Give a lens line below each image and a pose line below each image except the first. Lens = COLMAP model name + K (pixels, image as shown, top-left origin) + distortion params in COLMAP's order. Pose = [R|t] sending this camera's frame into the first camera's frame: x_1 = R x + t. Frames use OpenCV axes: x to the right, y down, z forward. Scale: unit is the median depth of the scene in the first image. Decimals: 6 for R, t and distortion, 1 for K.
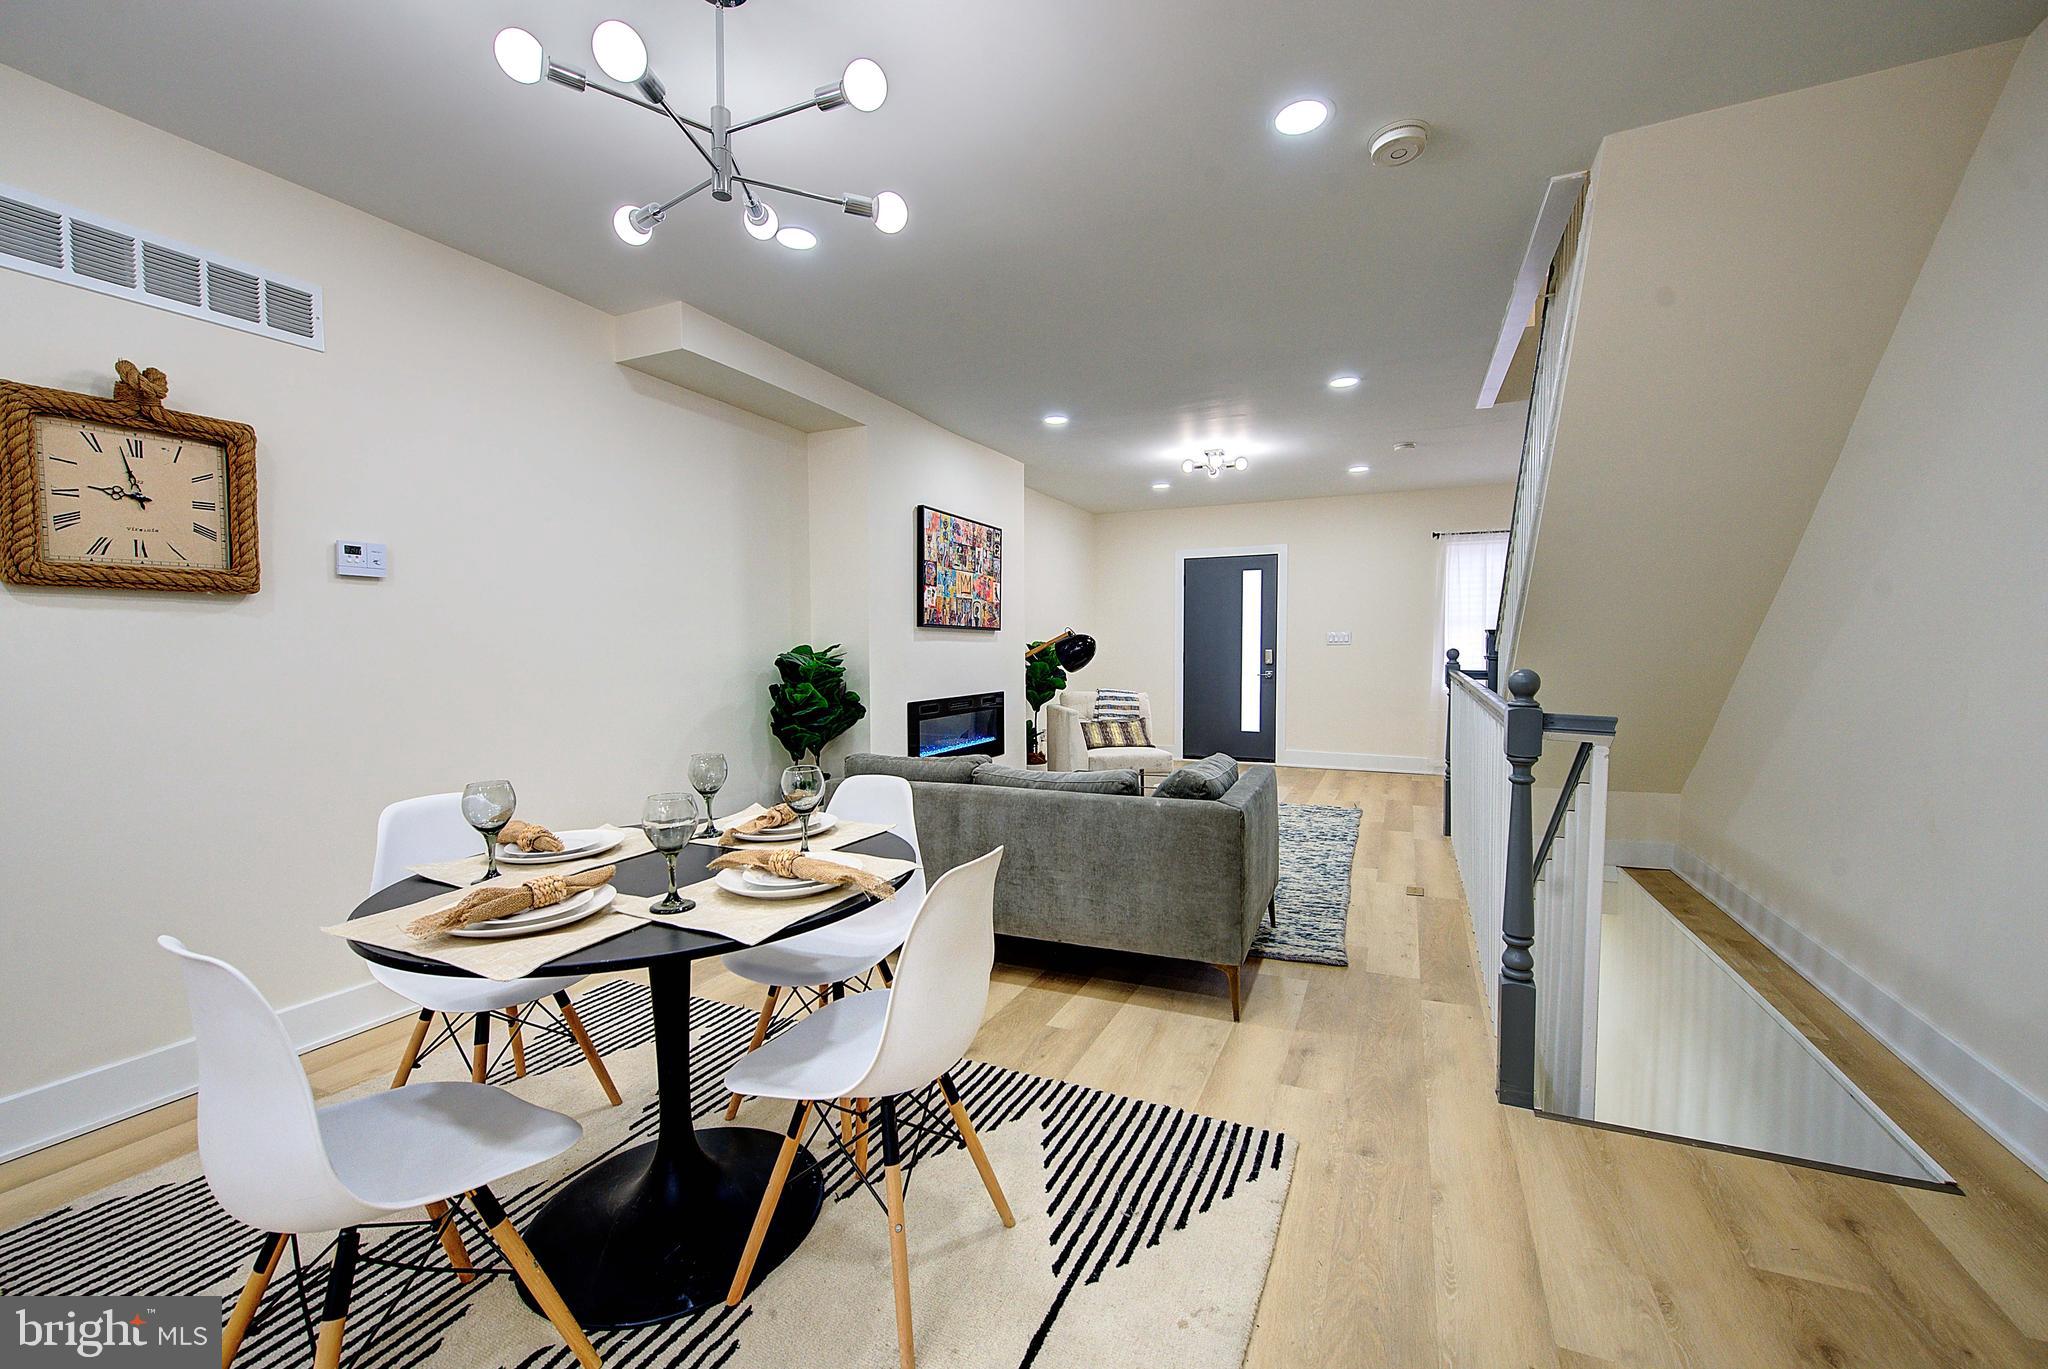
lens RADIAL K [[813.6, 0, 1024.0], [0, 813.6, 684.5], [0, 0, 1]] dist [0.000727, 0.000115]
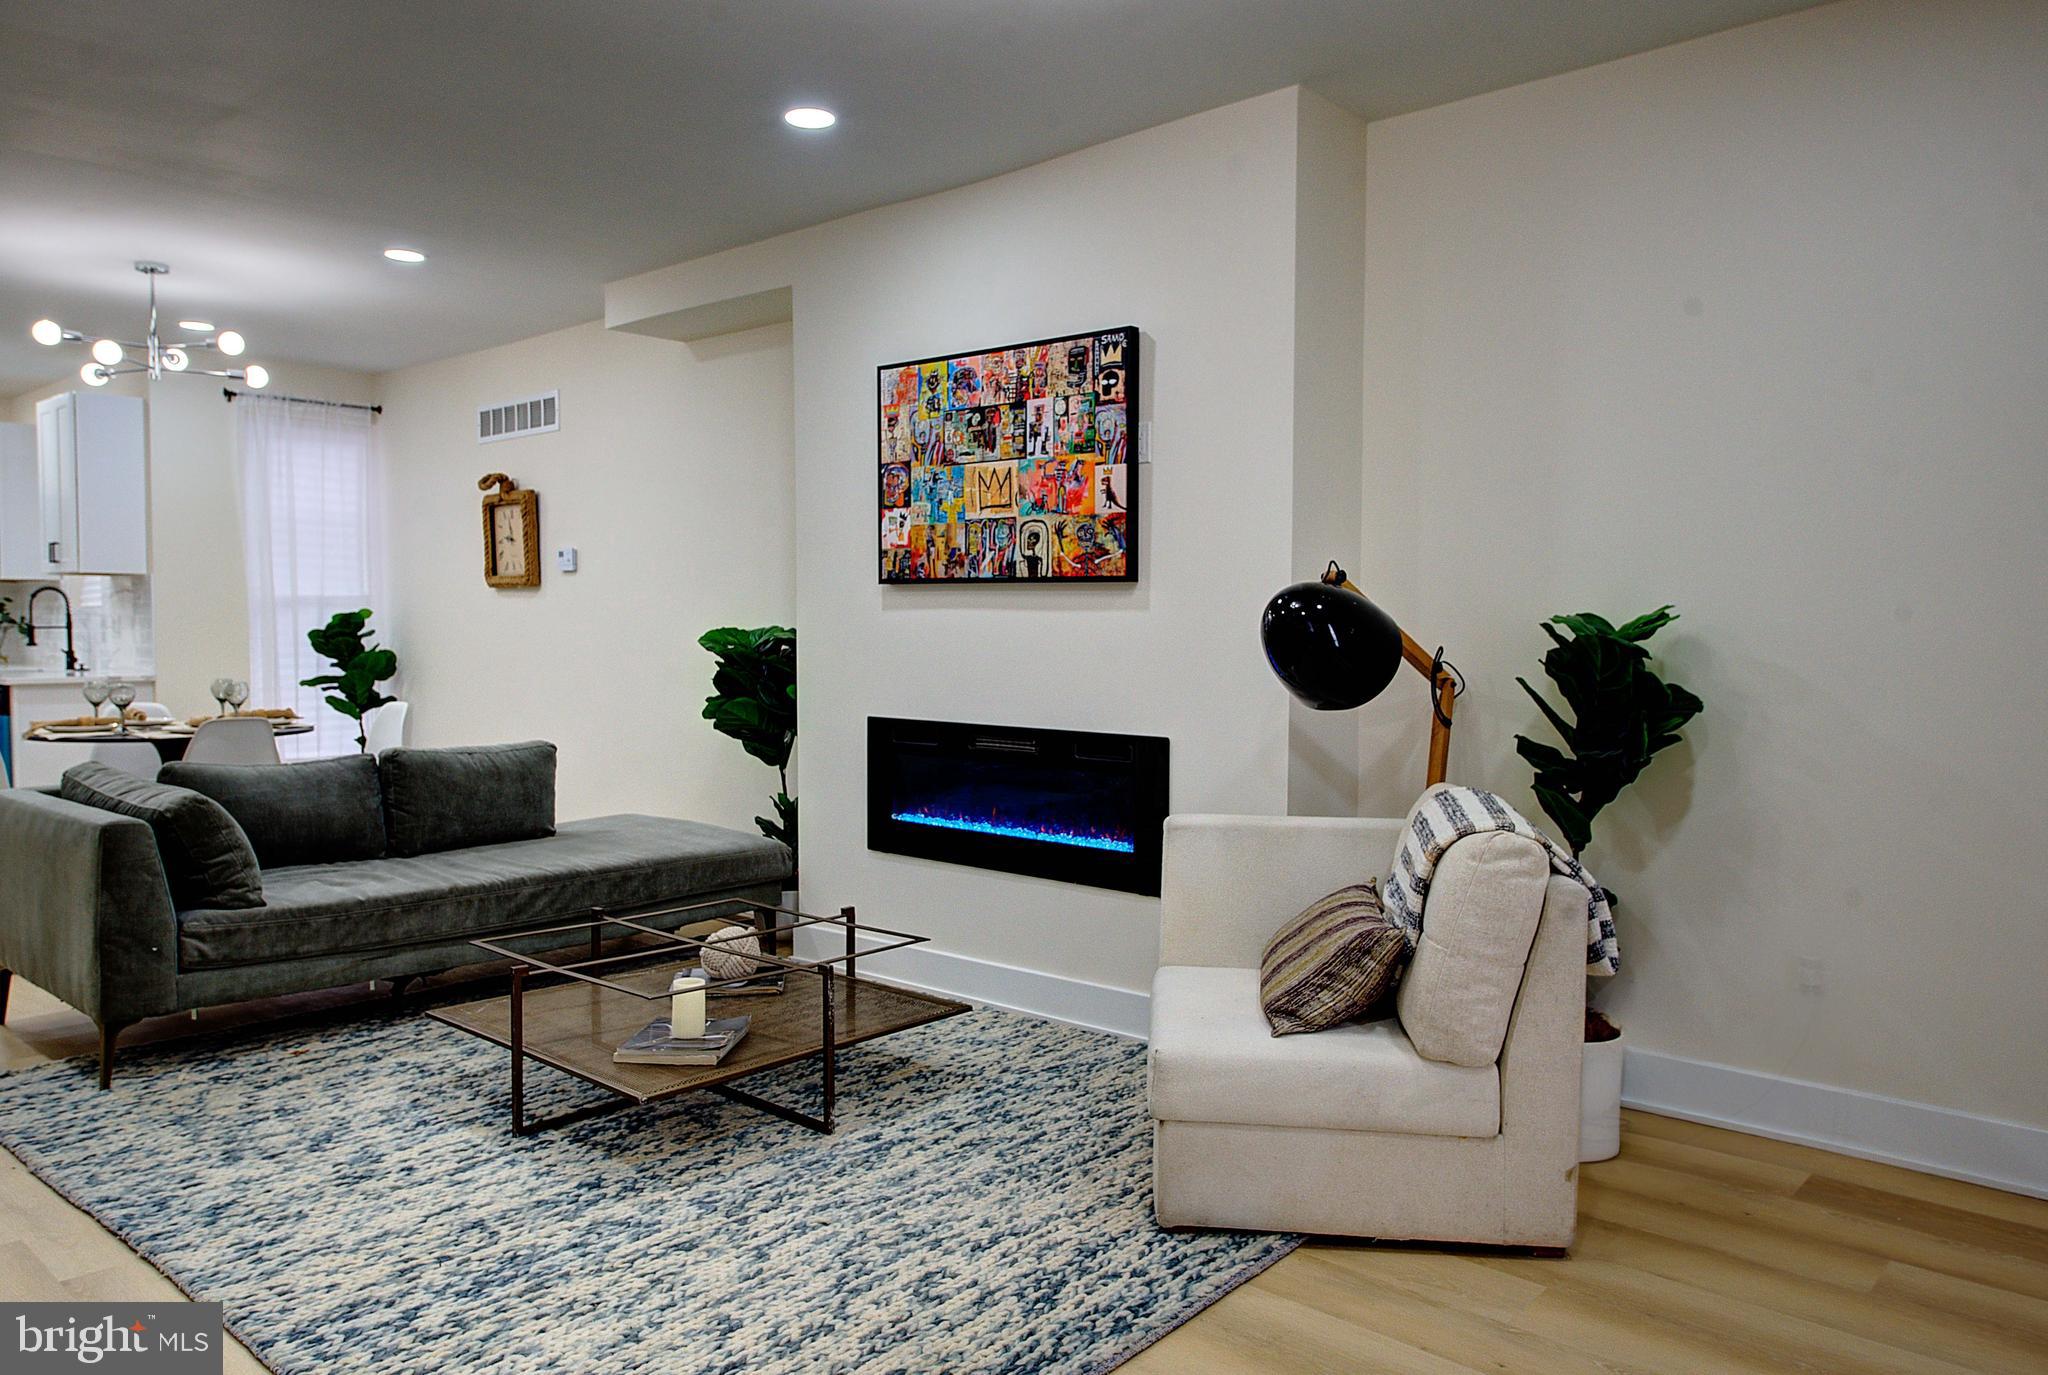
lens RADIAL K [[1413.5, 0, 1024.0], [0, 1413.5, 687.5], [0, 0, 1]] dist [-0.002485, 0.002361]
pose [[-0.292099, 0.048383, -0.955163, 0.738717], [-0.048012, 0.996718, 0.065170, -0.065015], [0.955182, 0.064895, -0.288817, 1.310819]]
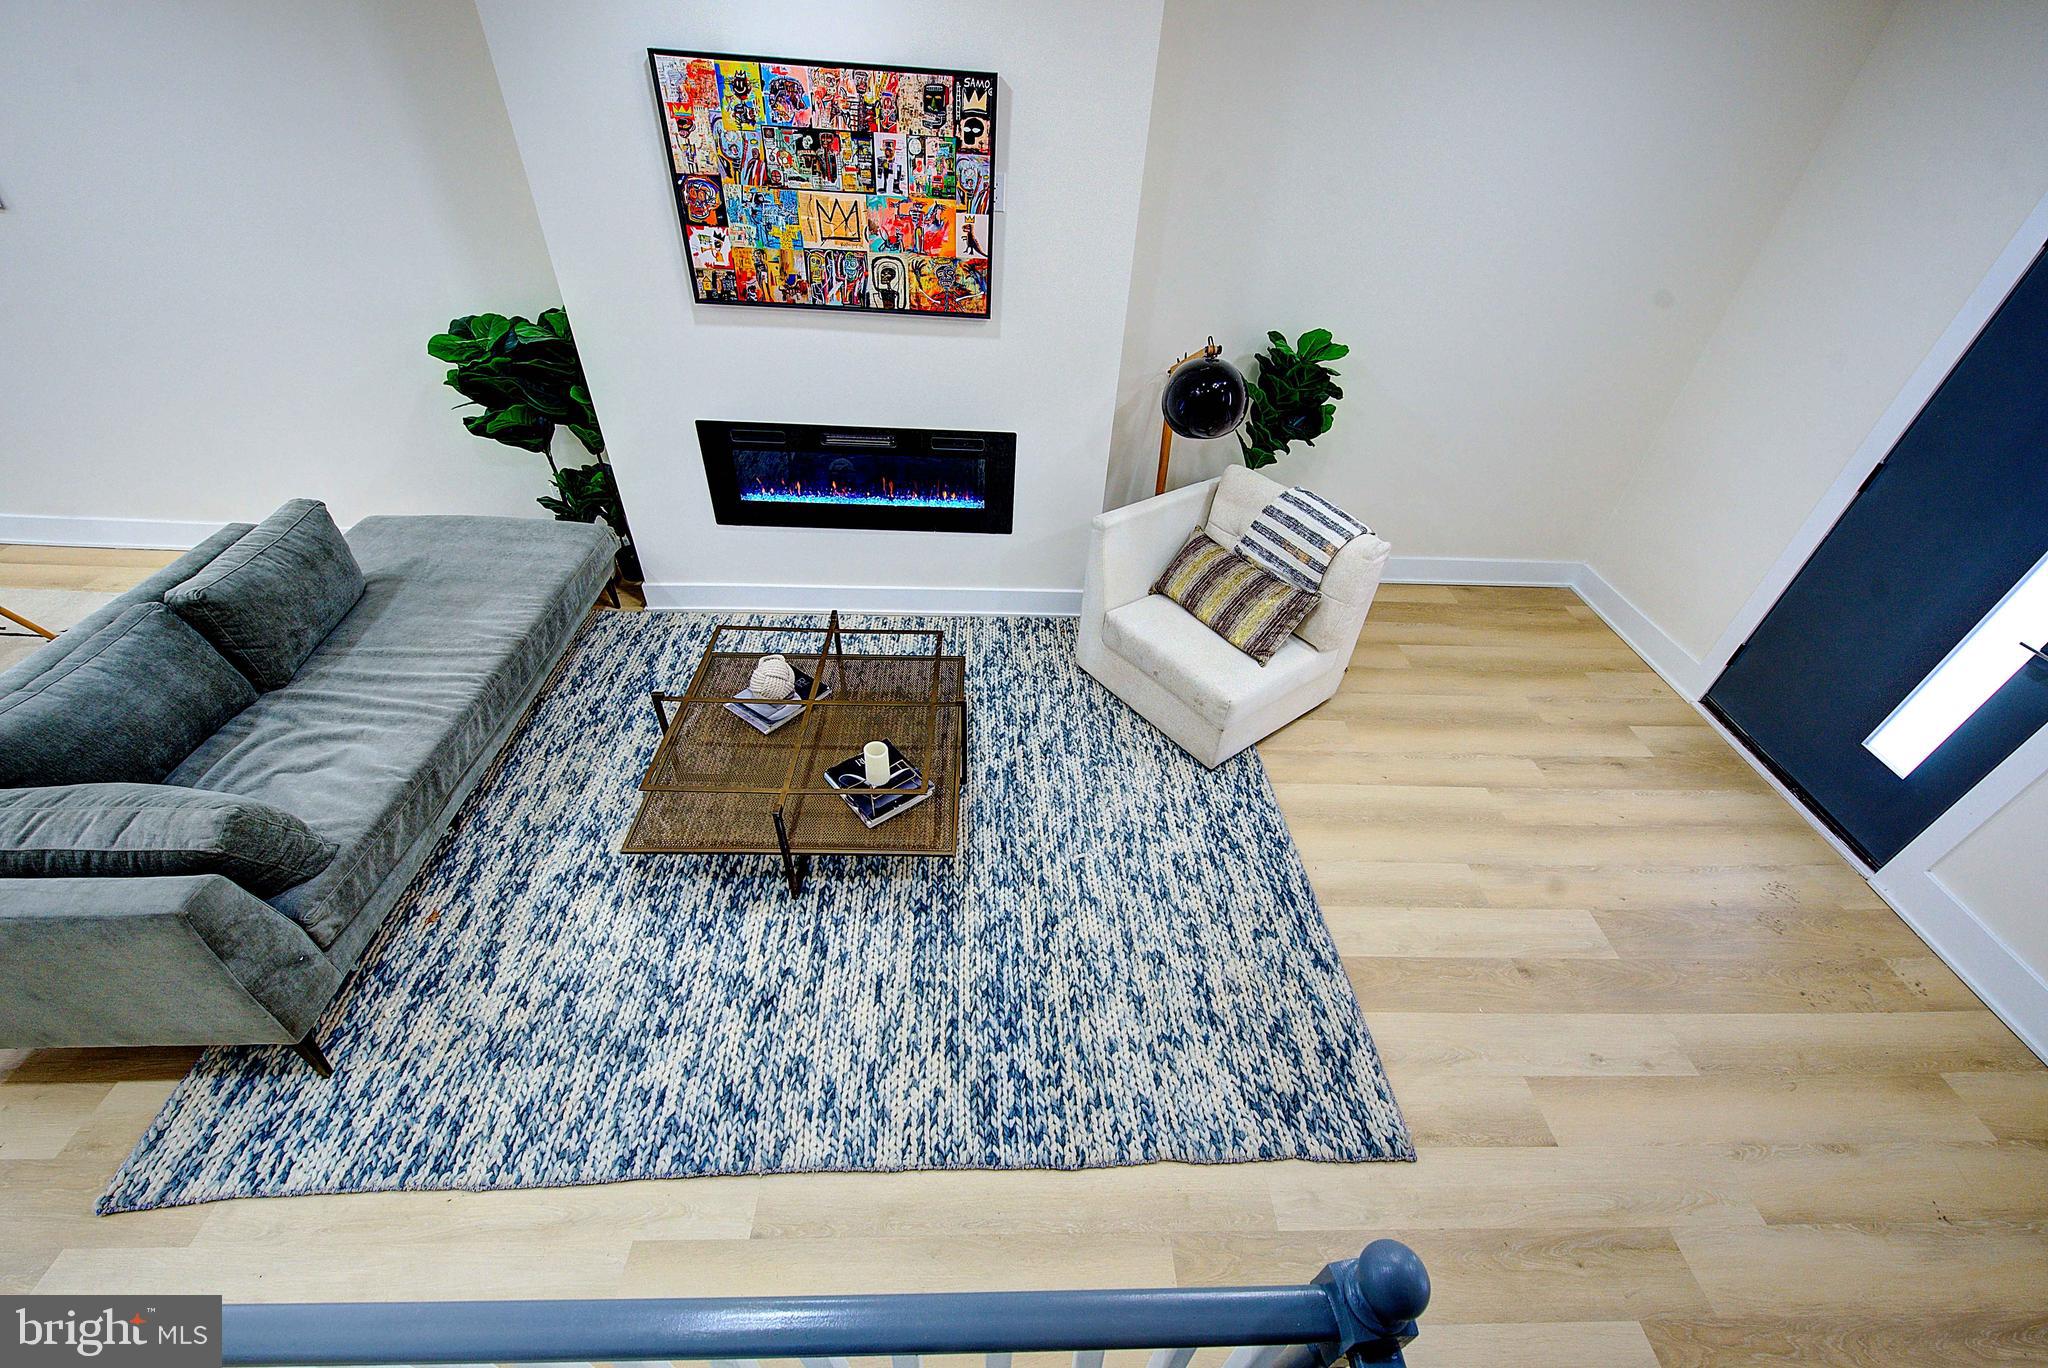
lens RADIAL K [[813.6, 0, 1024.0], [0, 813.6, 684.0], [0, 0, 1]] dist [0.000727, 0.000115]
pose [[0.447747, 0.588013, -0.673619, 0.523355], [-0.096392, 0.780706, 0.617420, -0.232837], [0.888949, -0.211516, 0.406239, 0.866168]]
